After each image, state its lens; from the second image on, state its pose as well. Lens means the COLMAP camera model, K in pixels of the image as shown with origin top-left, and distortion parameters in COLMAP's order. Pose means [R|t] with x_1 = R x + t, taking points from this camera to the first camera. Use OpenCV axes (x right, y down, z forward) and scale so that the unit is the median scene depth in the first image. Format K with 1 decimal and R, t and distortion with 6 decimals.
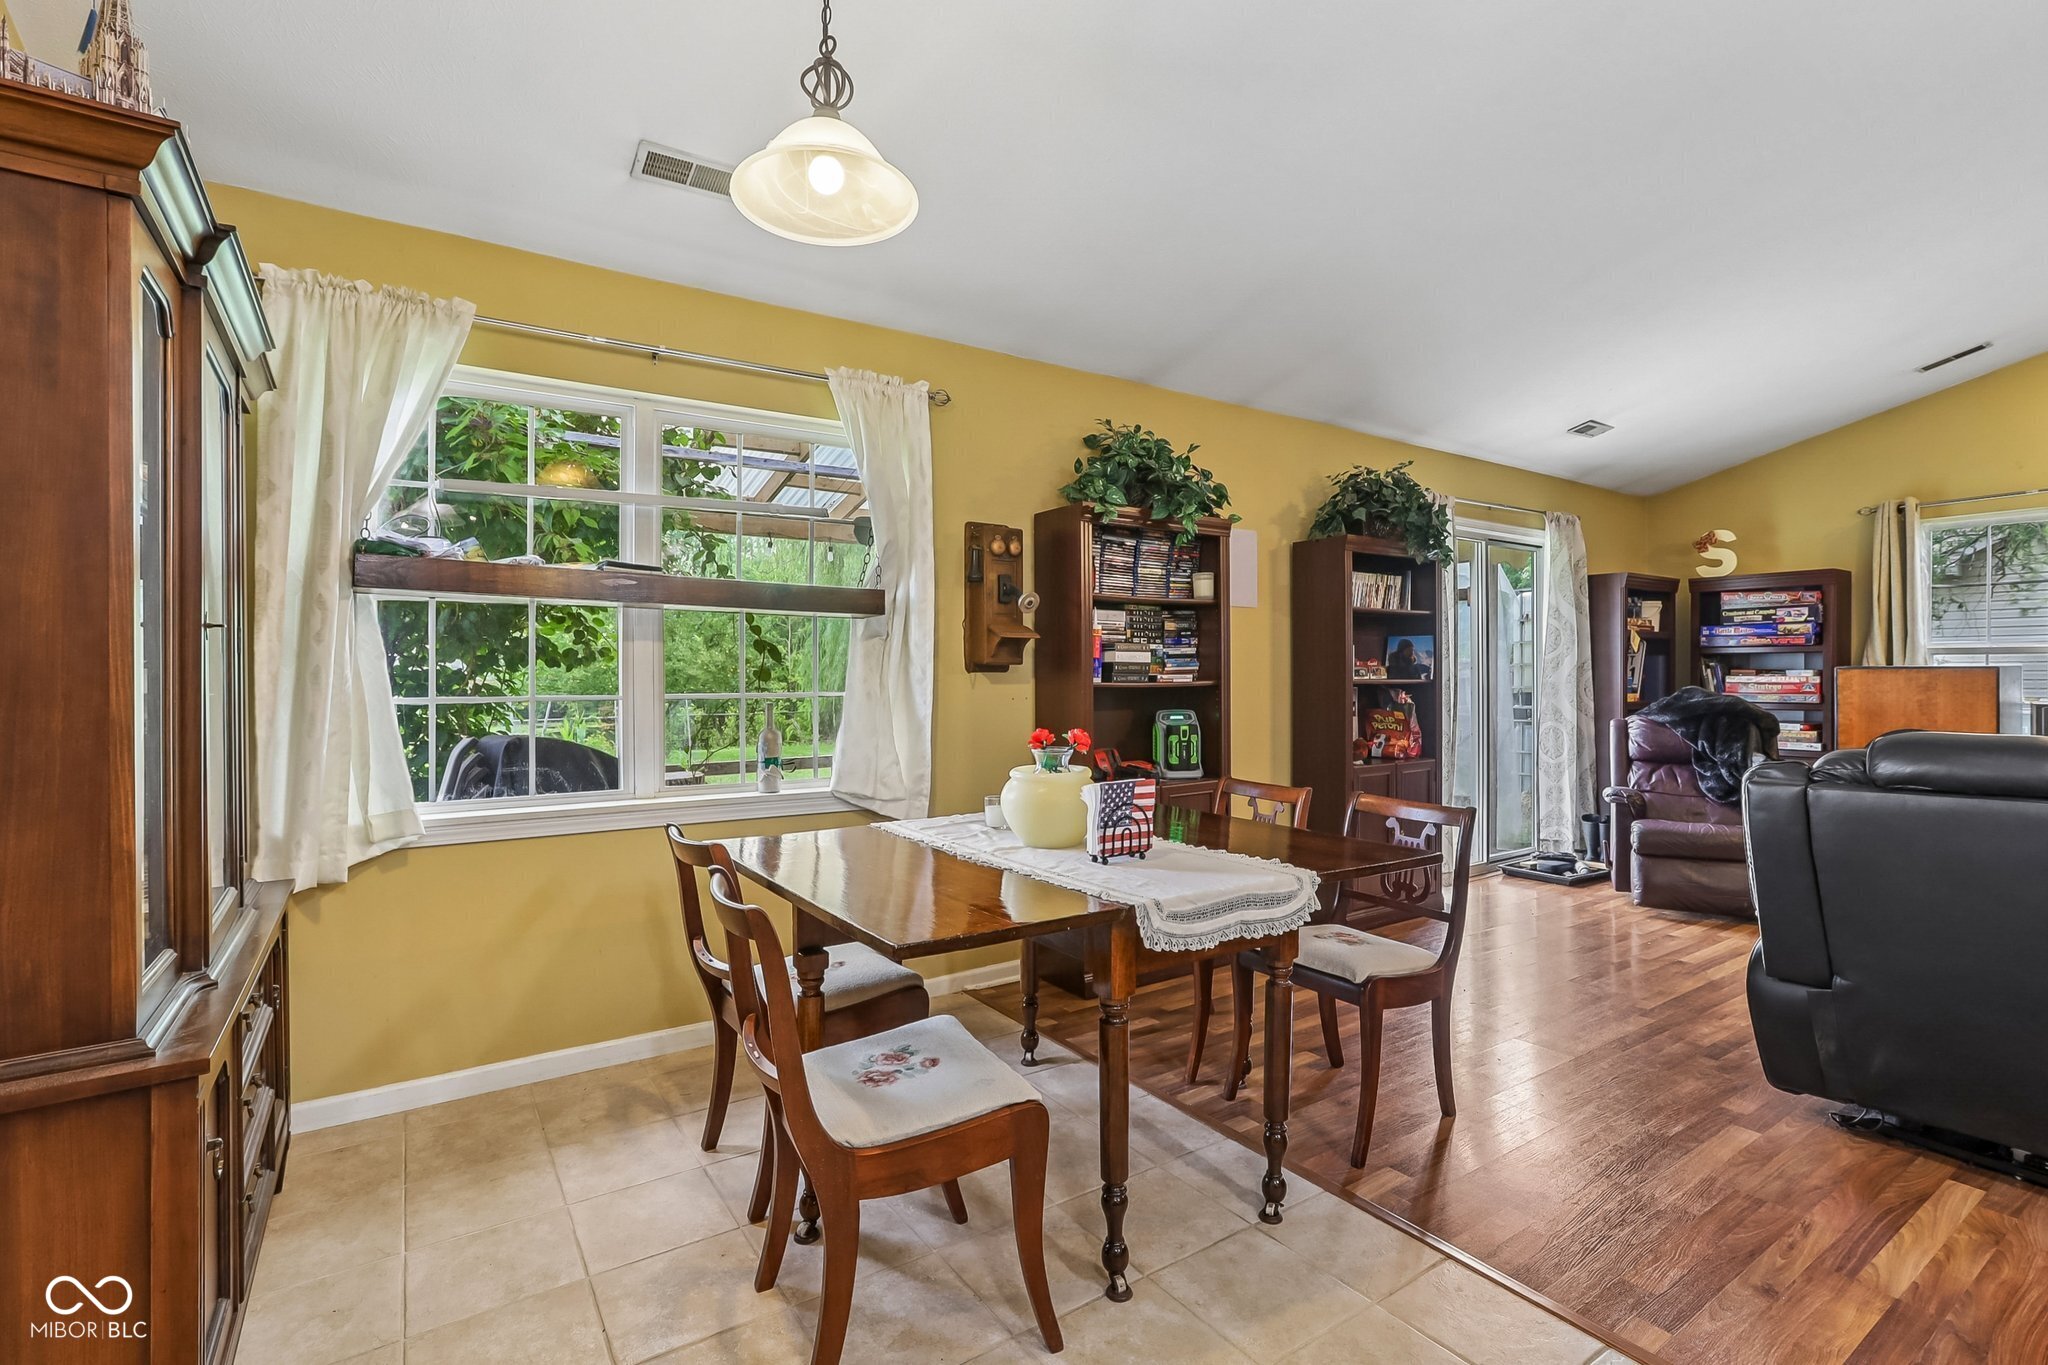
lens RADIAL K [[948.6, 0, 1027.4], [0, 948.6, 670.0], [0, 0, 1]] dist [-0.024801, 0.011311]
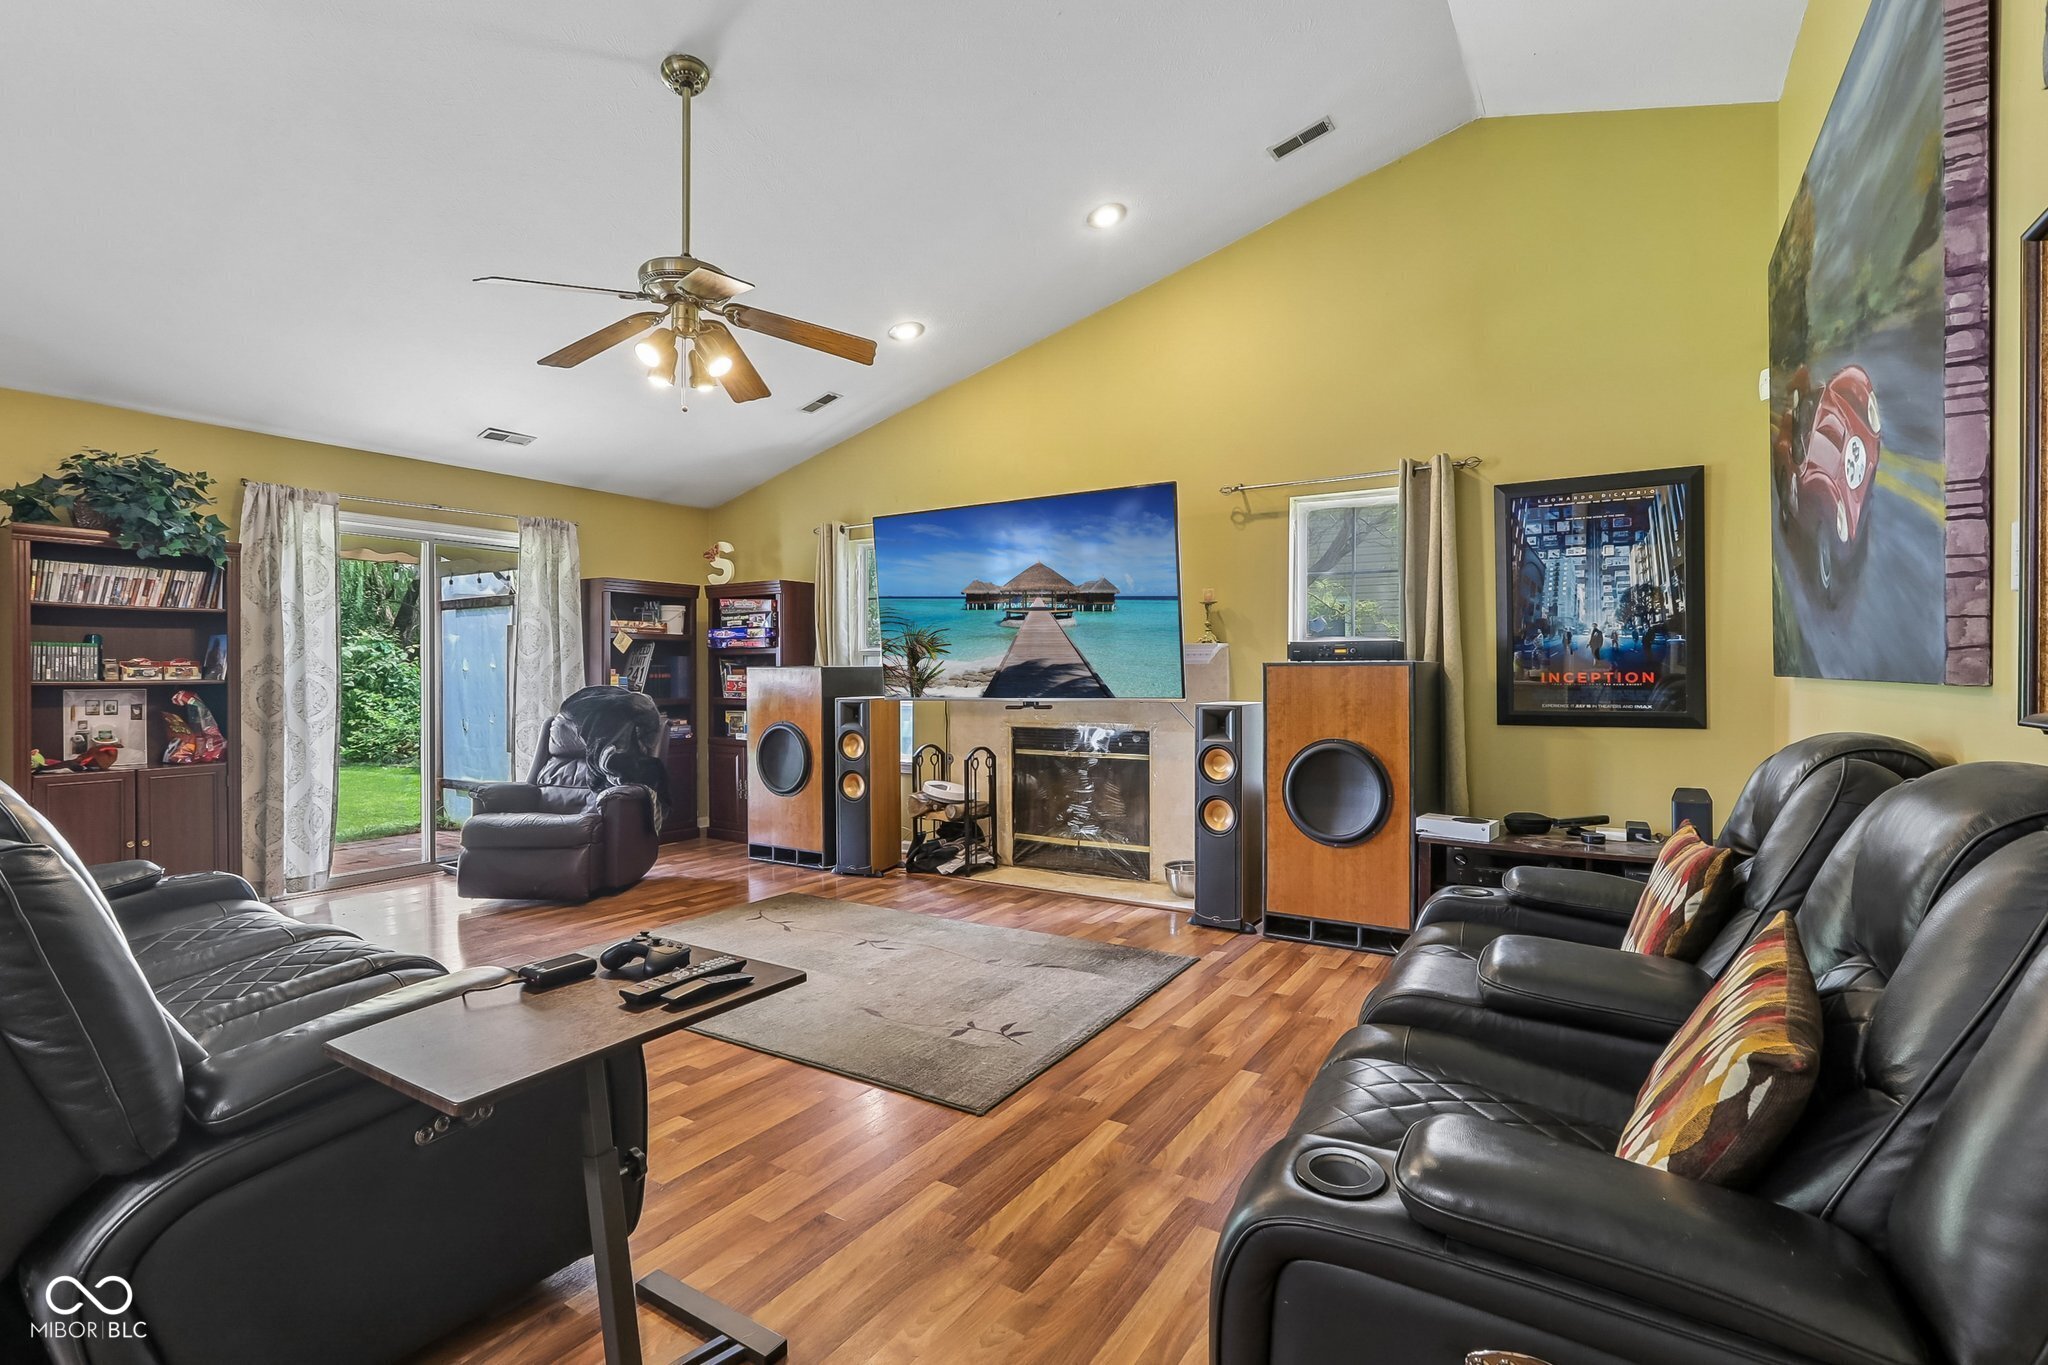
lens RADIAL K [[949.8, 0, 1028.5], [0, 949.8, 669.2], [0, 0, 1]] dist [-0.036378, 0.018924]
pose [[0.915784, -0.000959, 0.401671, 0.808549], [-0.000187, 0.999996, 0.002813, -0.004333], [-0.401672, -0.002651, 0.915780, -0.203470]]
